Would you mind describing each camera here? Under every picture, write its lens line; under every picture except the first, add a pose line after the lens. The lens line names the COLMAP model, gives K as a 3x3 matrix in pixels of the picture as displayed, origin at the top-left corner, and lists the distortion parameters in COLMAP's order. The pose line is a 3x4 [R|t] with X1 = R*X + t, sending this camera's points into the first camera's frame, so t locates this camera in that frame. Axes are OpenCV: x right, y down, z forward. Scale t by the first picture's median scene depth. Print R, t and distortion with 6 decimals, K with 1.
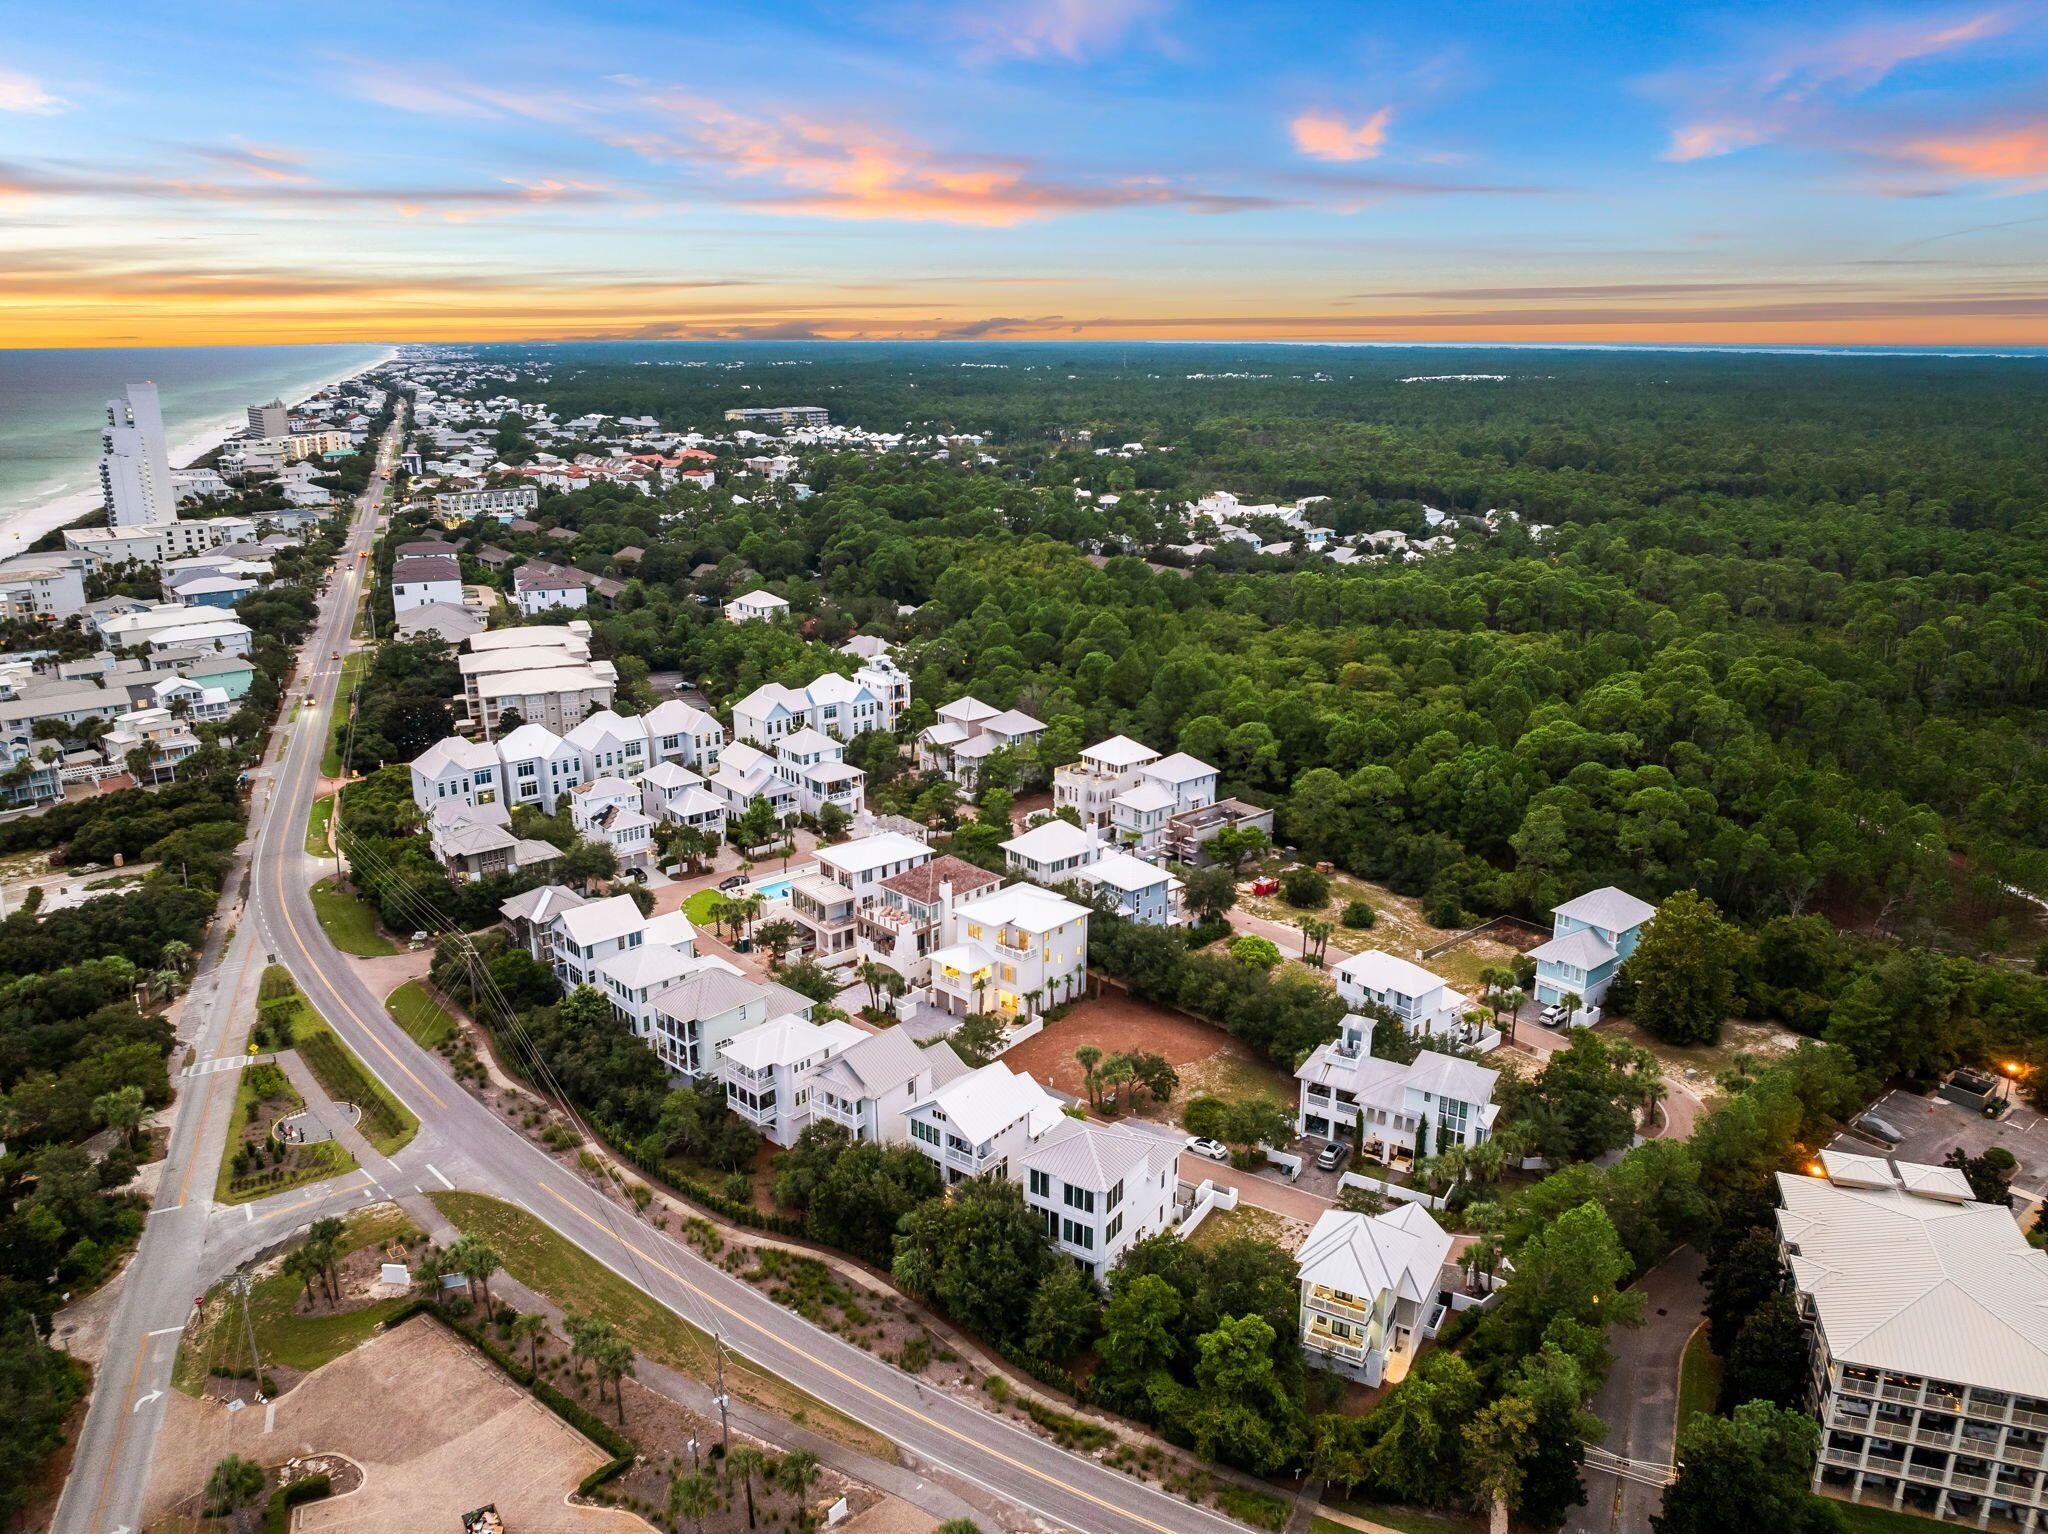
lens RADIAL K [[1466.0, 0, 1024.0], [0, 1466.0, 767.0], [0, 0, 1]] dist [-0.003349, 0.001905]
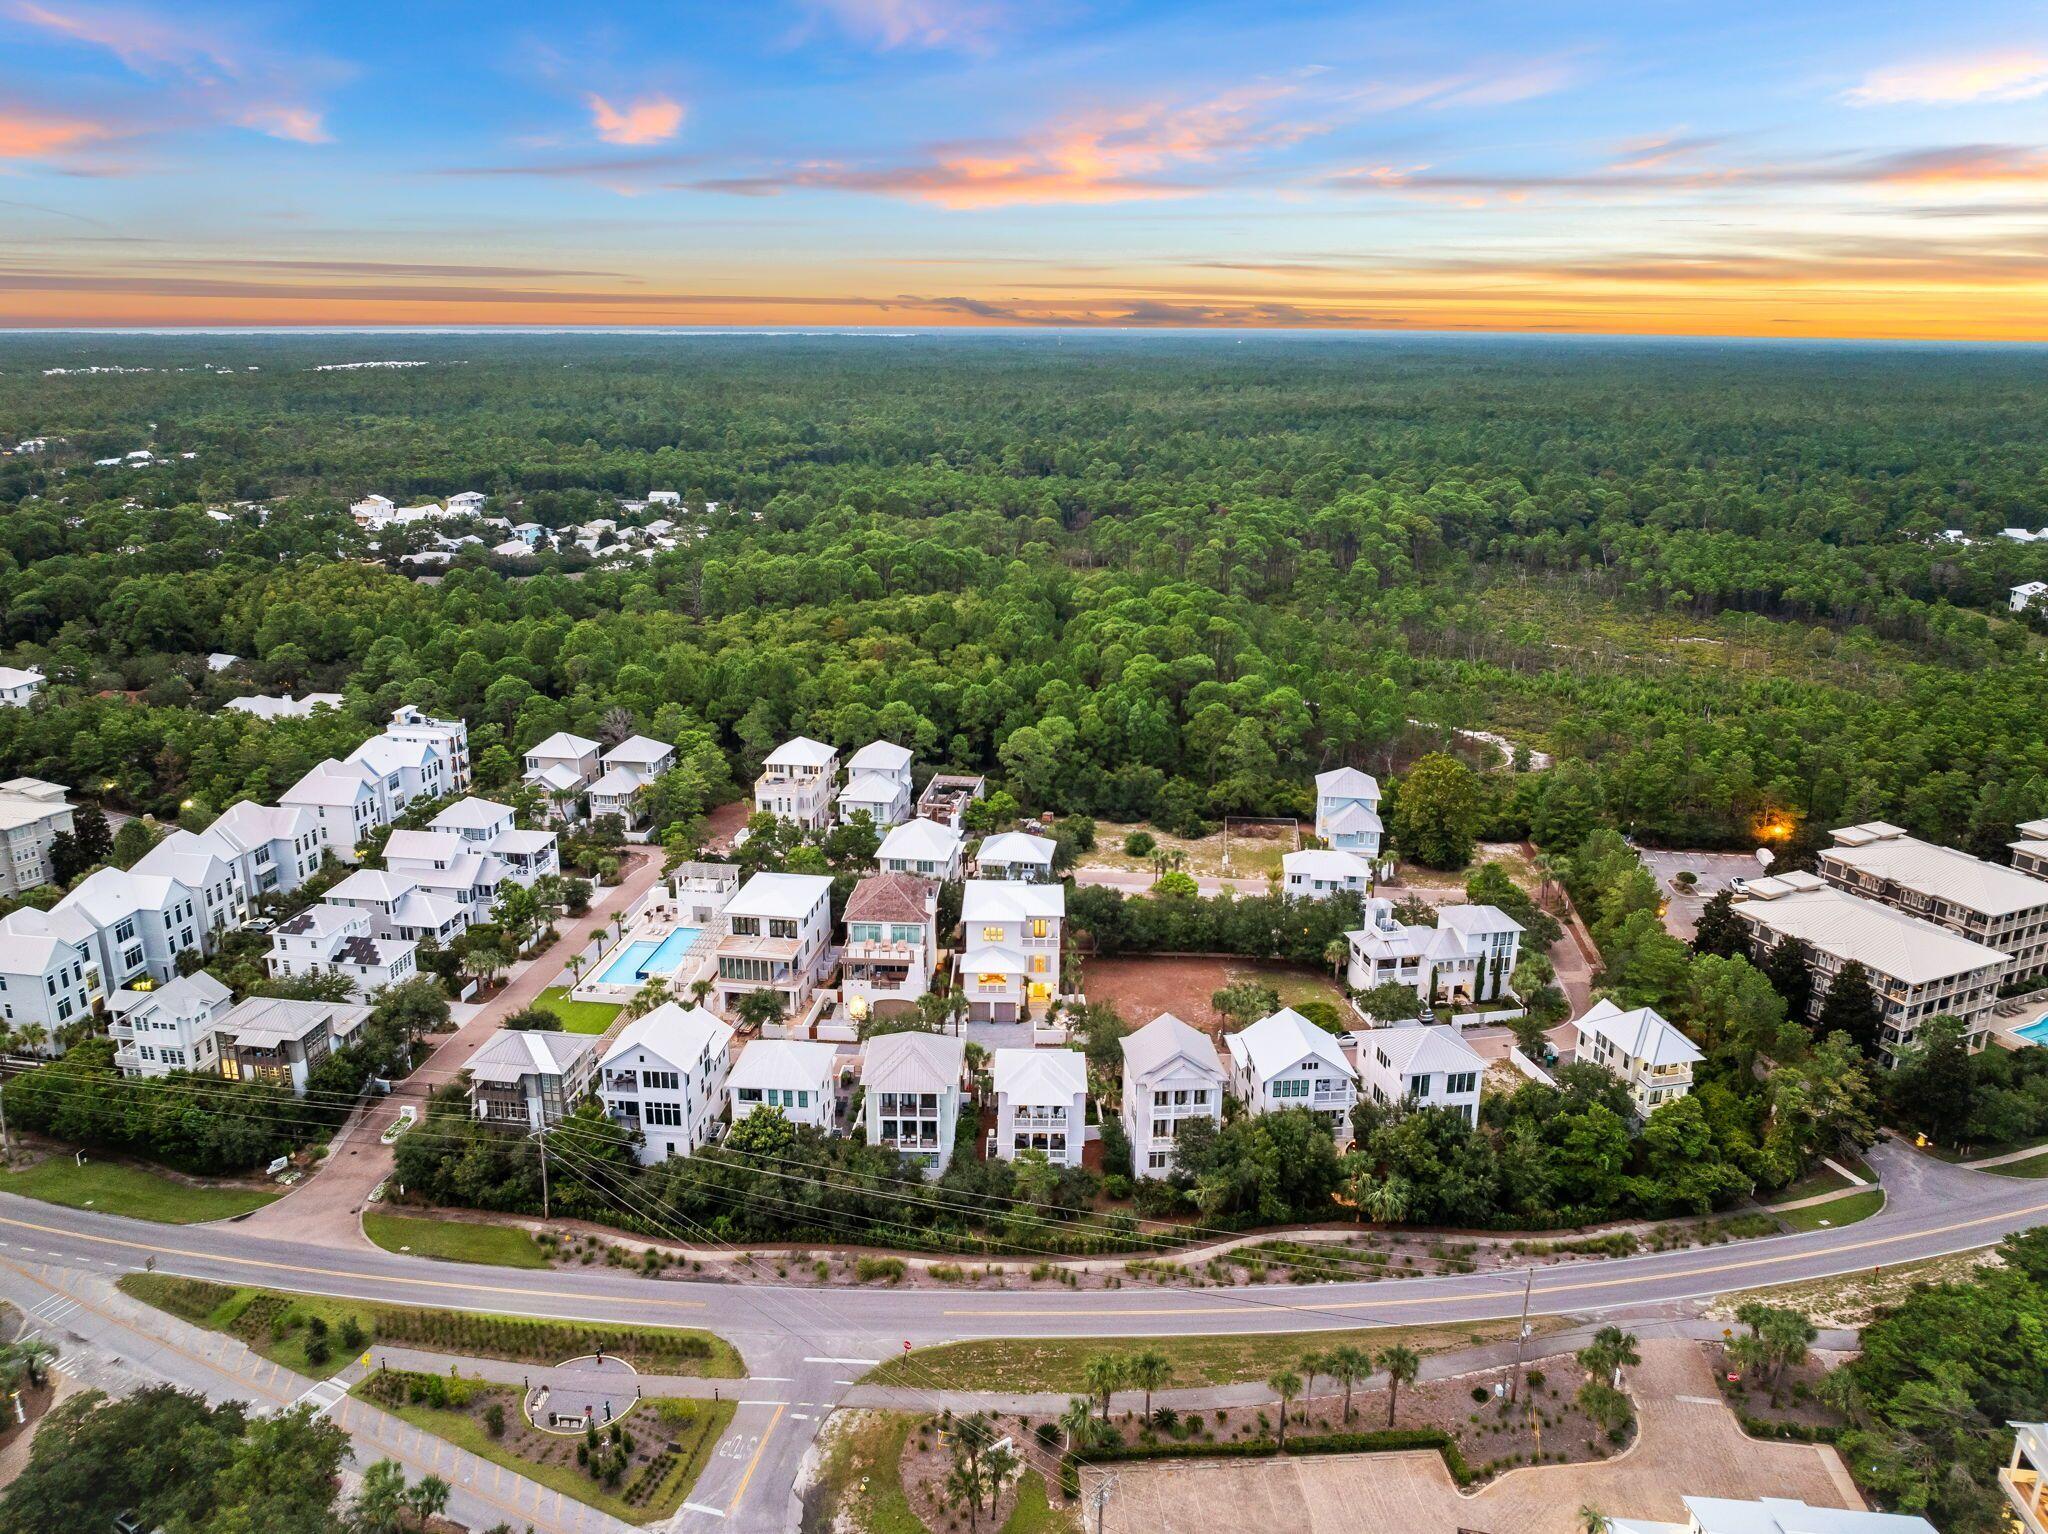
lens RADIAL K [[1466.0, 0, 1024.0], [0, 1466.0, 767.0], [0, 0, 1]] dist [-0.003349, 0.001905]
pose [[0.722350, -0.186556, 0.665888, -0.734619], [0.182114, 0.980252, 0.077073, -0.077788], [-0.667117, 0.065594, 0.742060, 0.287582]]
